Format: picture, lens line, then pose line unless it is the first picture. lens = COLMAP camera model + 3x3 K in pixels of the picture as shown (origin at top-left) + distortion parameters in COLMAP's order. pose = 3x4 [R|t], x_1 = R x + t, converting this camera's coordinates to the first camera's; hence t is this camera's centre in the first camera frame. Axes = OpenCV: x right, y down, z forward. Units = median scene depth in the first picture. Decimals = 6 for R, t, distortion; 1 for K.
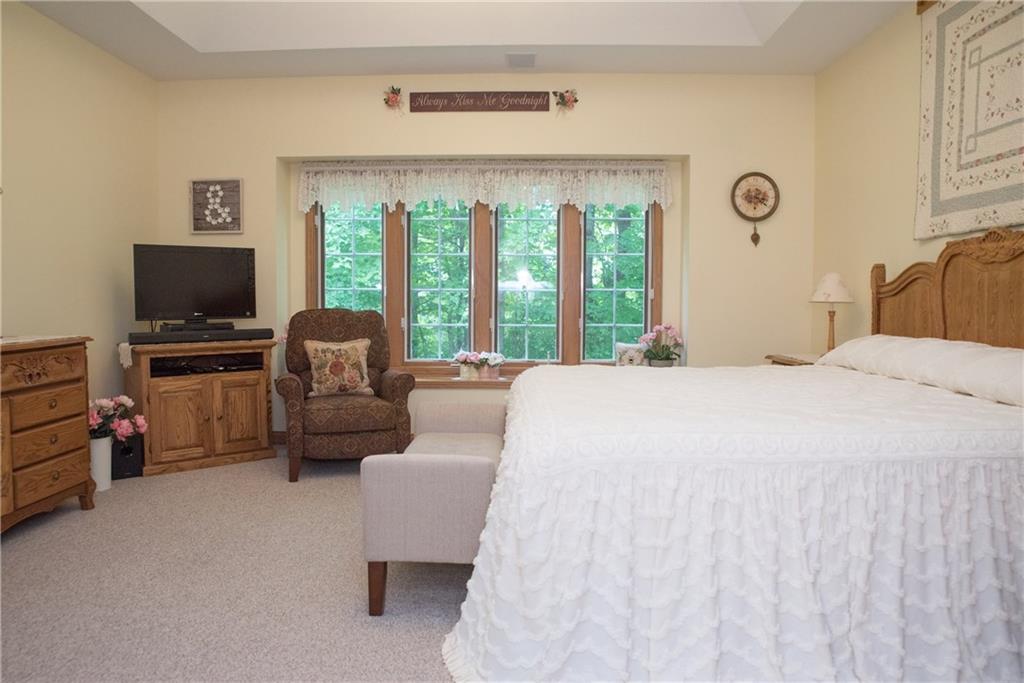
lens RADIAL K [[729.1, 0, 516.2], [0, 729.1, 358.6], [0, 0, 1]] dist [-0.079318, 0.074670]
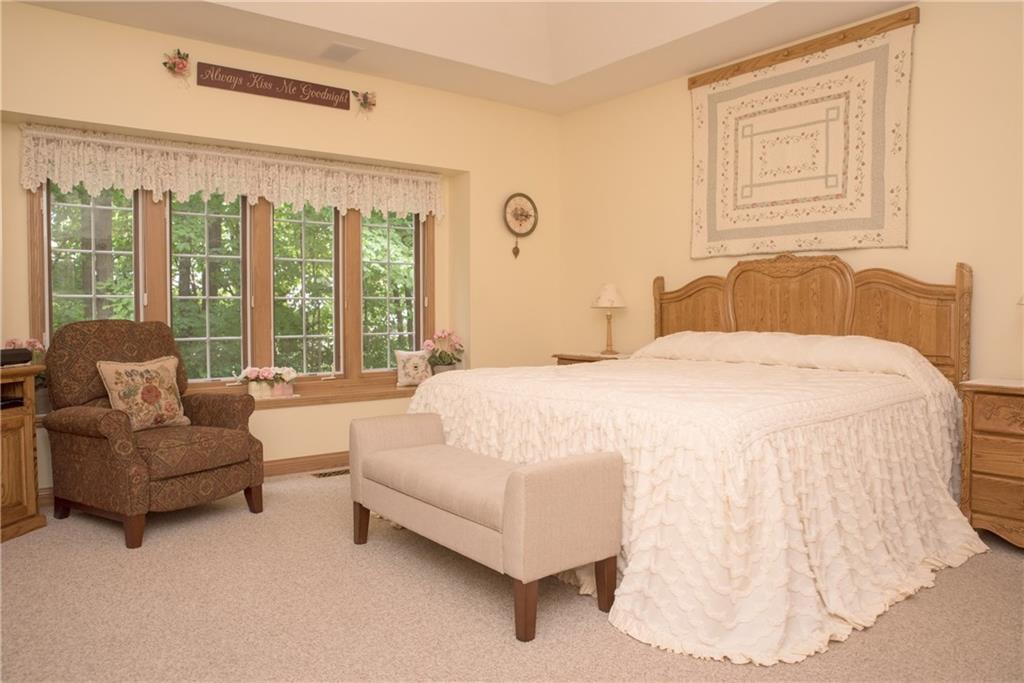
lens RADIAL K [[729.1, 0, 534.9], [0, 729.1, 346.0], [0, 0, 1]] dist [-0.079318, 0.074670]
pose [[0.771369, -0.036639, 0.635333, -0.413343], [0.059336, 0.998133, -0.014480, -0.003367], [-0.633616, 0.048868, 0.772103, 0.134069]]
